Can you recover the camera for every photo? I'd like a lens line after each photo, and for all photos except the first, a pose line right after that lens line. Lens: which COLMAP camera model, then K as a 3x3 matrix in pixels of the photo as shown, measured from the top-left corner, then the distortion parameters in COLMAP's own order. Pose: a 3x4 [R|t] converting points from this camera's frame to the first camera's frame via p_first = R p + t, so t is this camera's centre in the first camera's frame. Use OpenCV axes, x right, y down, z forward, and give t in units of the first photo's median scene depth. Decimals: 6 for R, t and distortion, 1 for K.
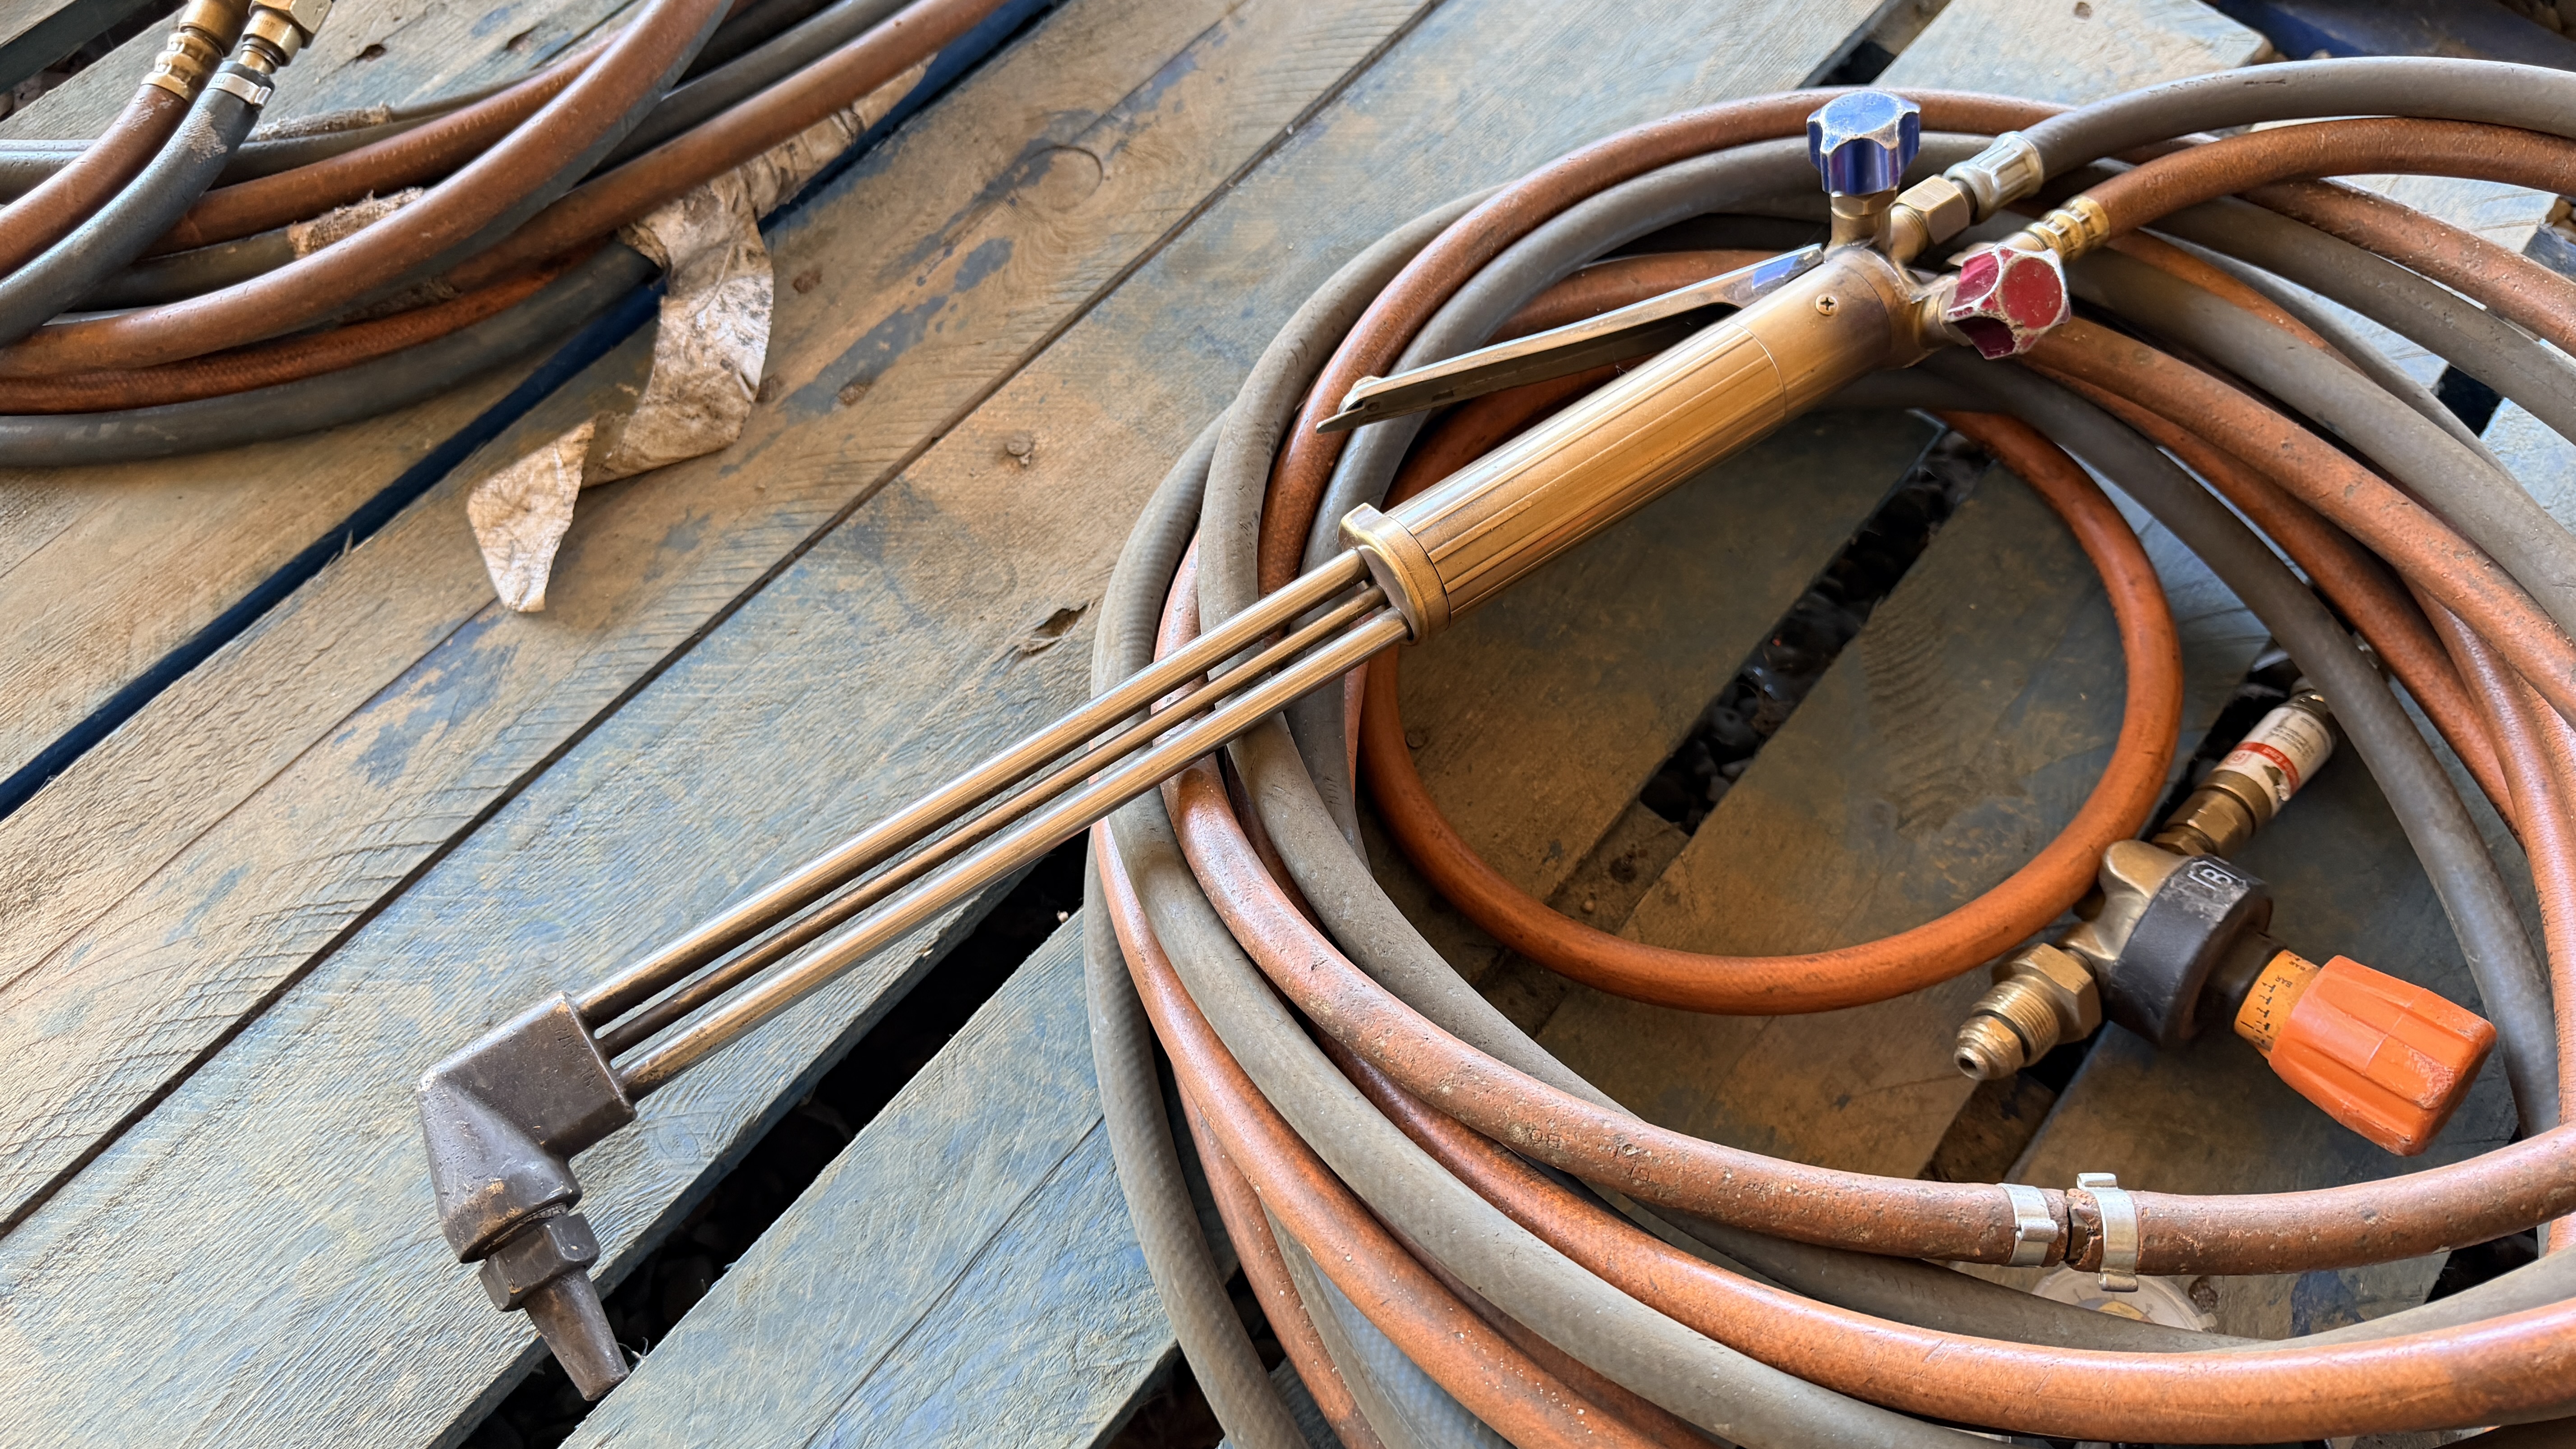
lens RADIAL K [[1846.7, 0, 1293.8], [0, 1846.7, 733.7], [0, 0, 1]] dist [-0.015883, -0.036731]
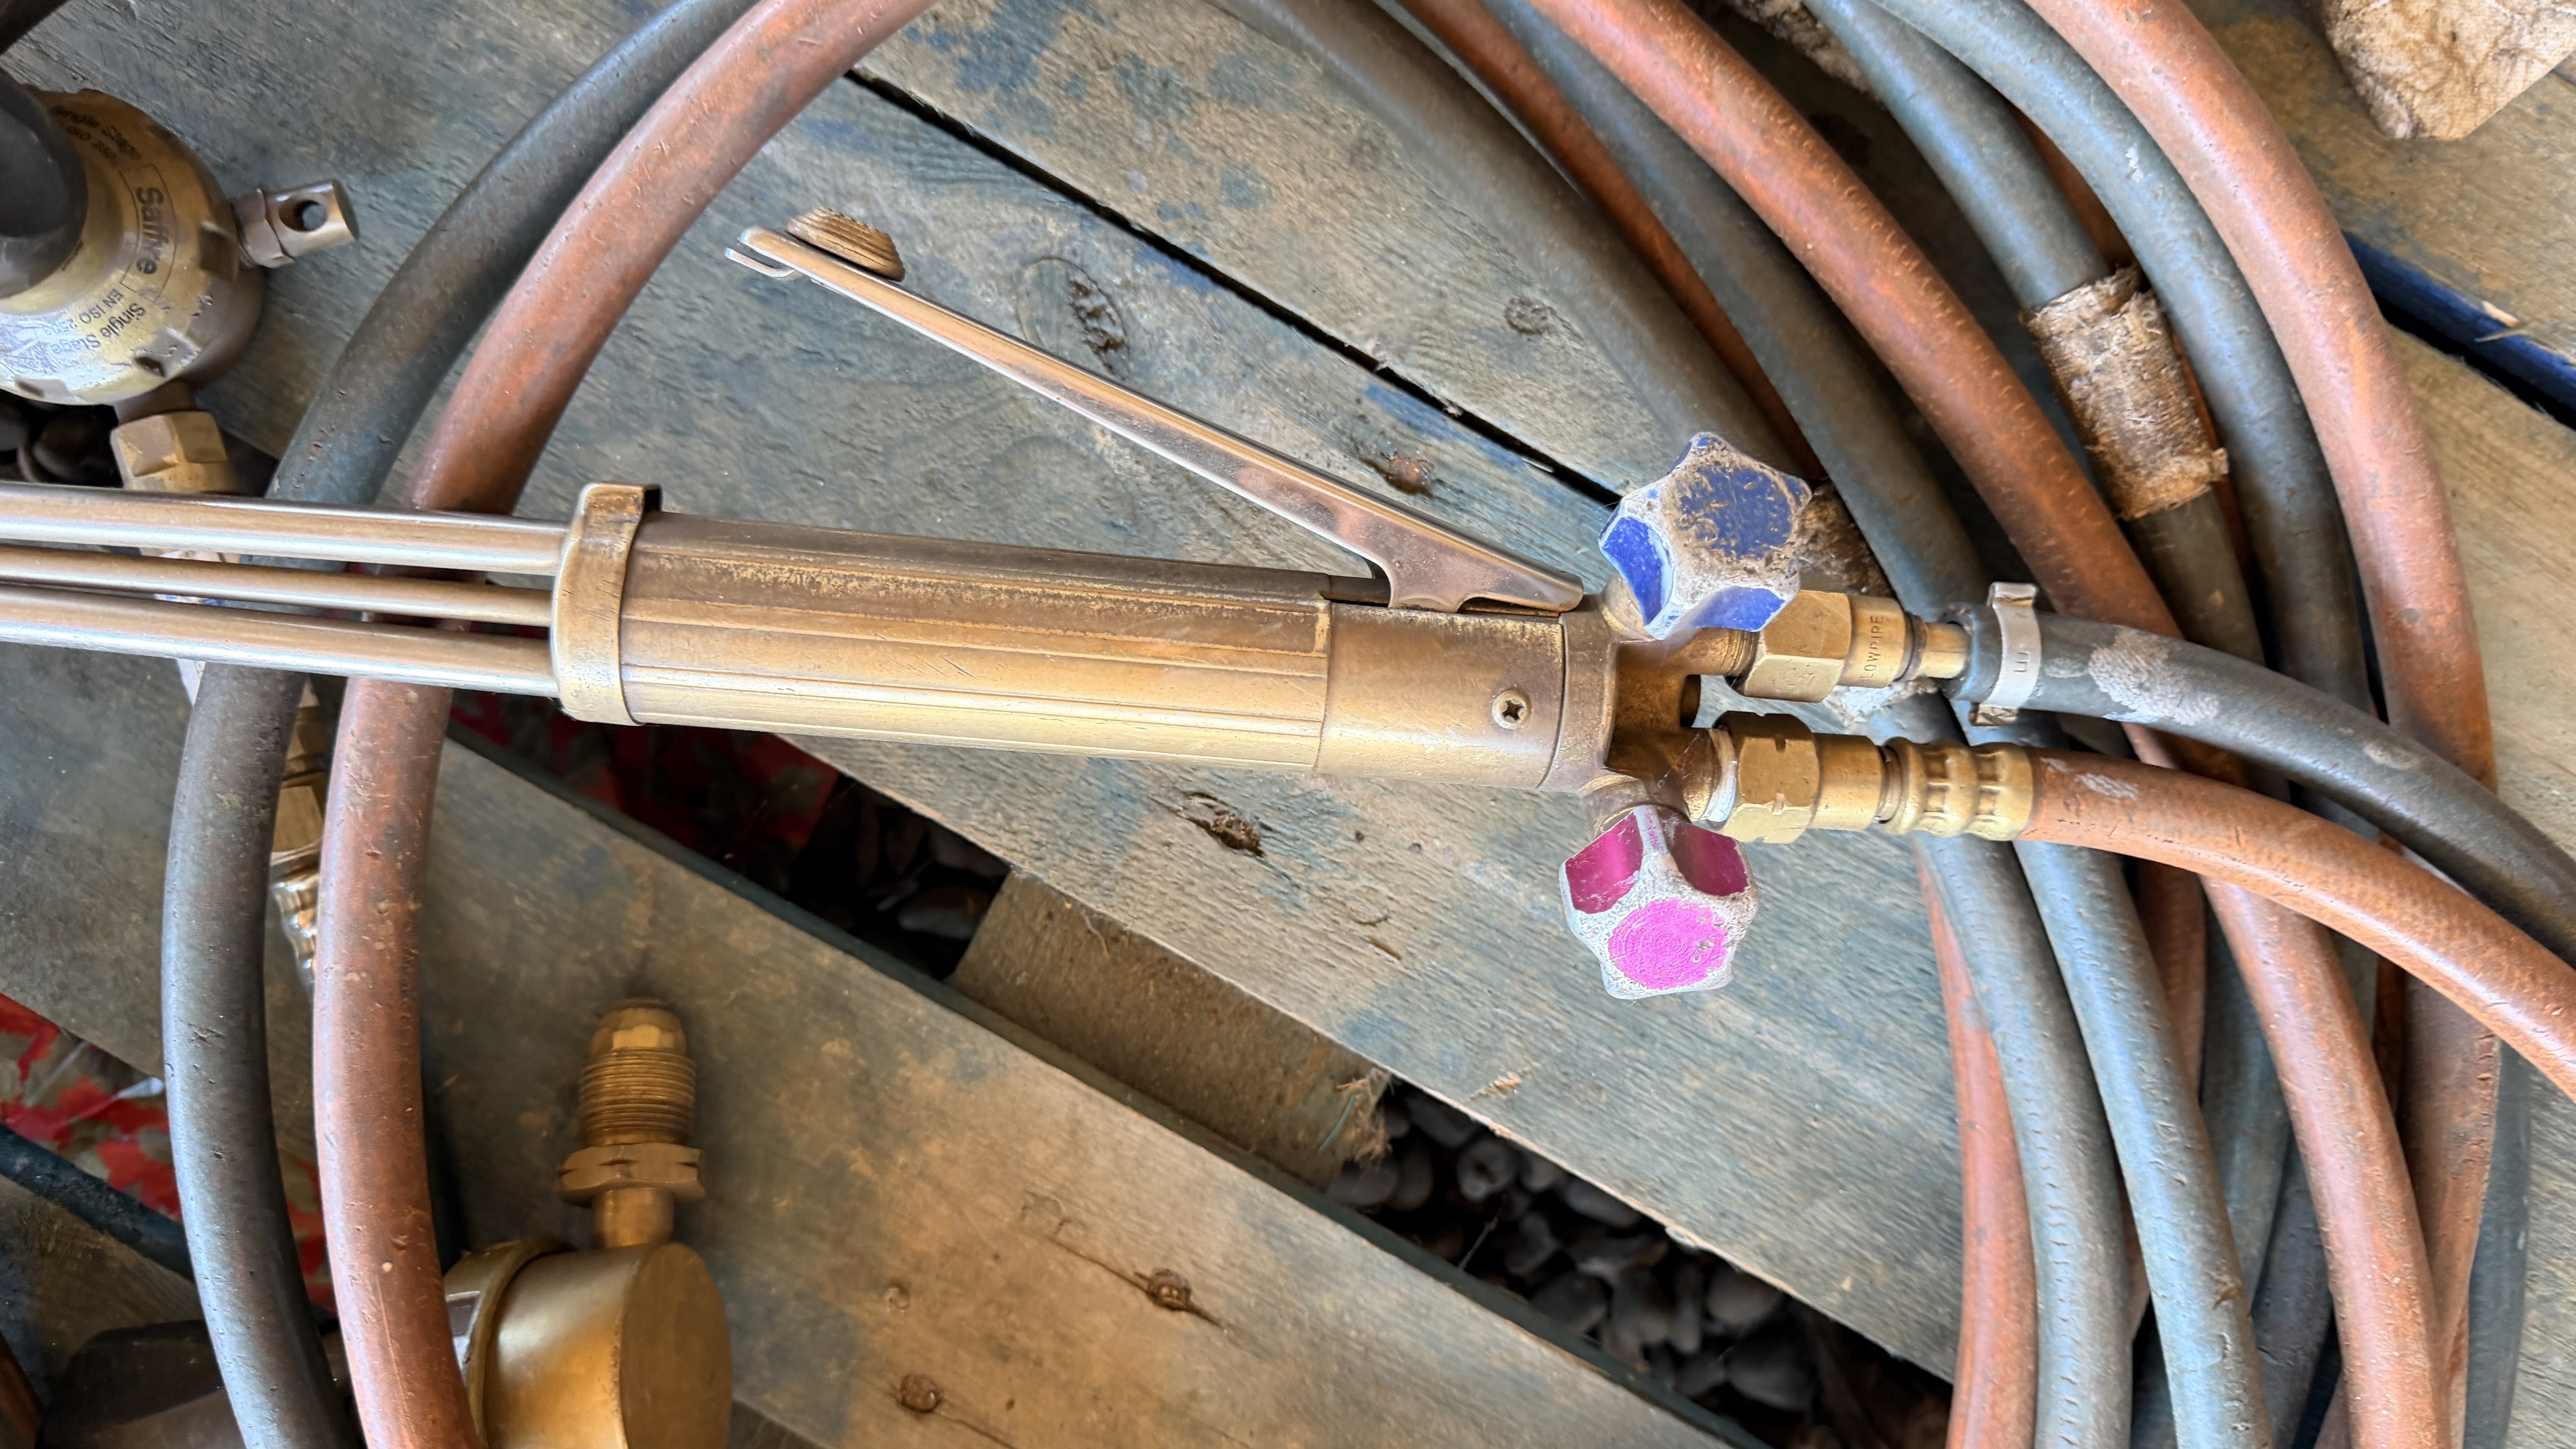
lens RADIAL K [[1852.0, 0, 1288.5], [0, 1852.0, 744.7], [0, 0, 1]] dist [0.101952, -0.217923]
pose [[-0.163466, -0.982535, -0.088905, -0.573840], [0.875658, -0.186012, 0.445671, -0.869561], [-0.454425, -0.004998, 0.890771, 0.653702]]
